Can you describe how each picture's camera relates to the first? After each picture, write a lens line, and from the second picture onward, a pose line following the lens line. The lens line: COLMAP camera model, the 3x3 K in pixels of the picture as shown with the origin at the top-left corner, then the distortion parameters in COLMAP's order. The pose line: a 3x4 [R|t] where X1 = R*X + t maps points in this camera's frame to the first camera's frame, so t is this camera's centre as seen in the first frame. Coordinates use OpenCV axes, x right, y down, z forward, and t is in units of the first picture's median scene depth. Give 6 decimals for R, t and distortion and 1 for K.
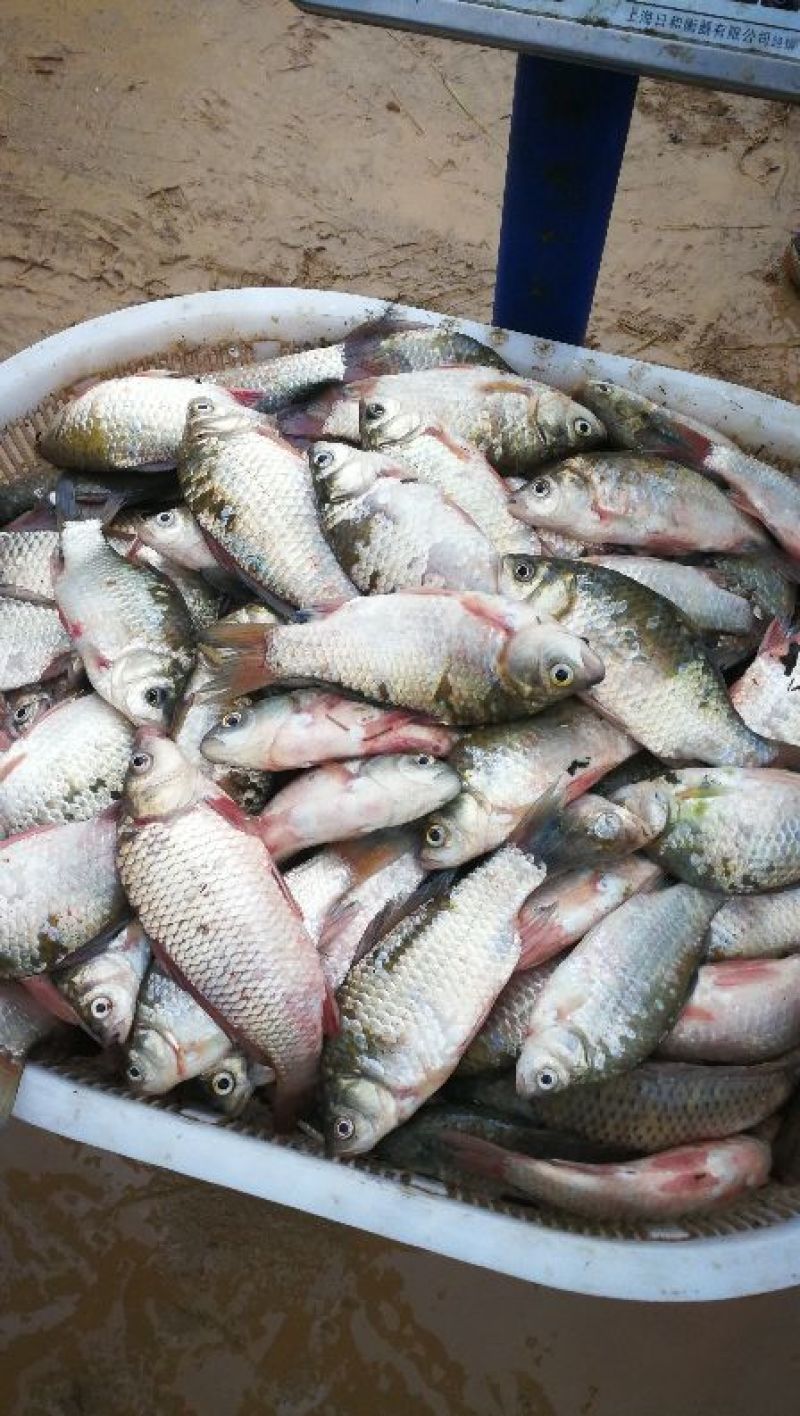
lens RADIAL K [[1131.6, 0, 400.0], [0, 1131.6, 708.0], [0, 0, 1]] dist [0.010137, -0.001130]
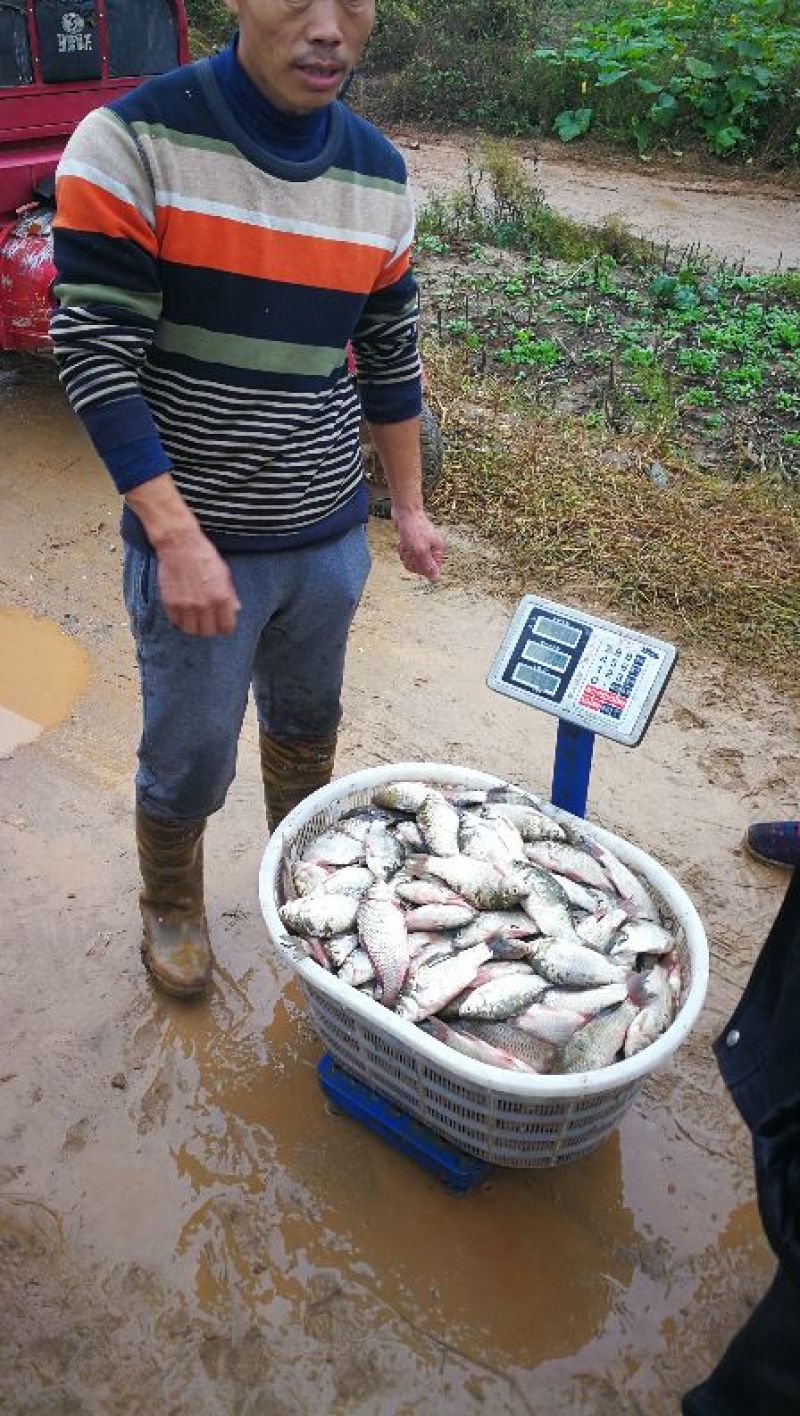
lens RADIAL K [[1131.6, 0, 400.0], [0, 1131.6, 708.0], [0, 0, 1]] dist [0.010137, -0.001130]
pose [[0.936670, 0.218917, -0.273359, 0.522028], [-0.324522, 0.836001, -0.442478, 0.908719], [0.131663, 0.503167, 0.854100, -1.696324]]
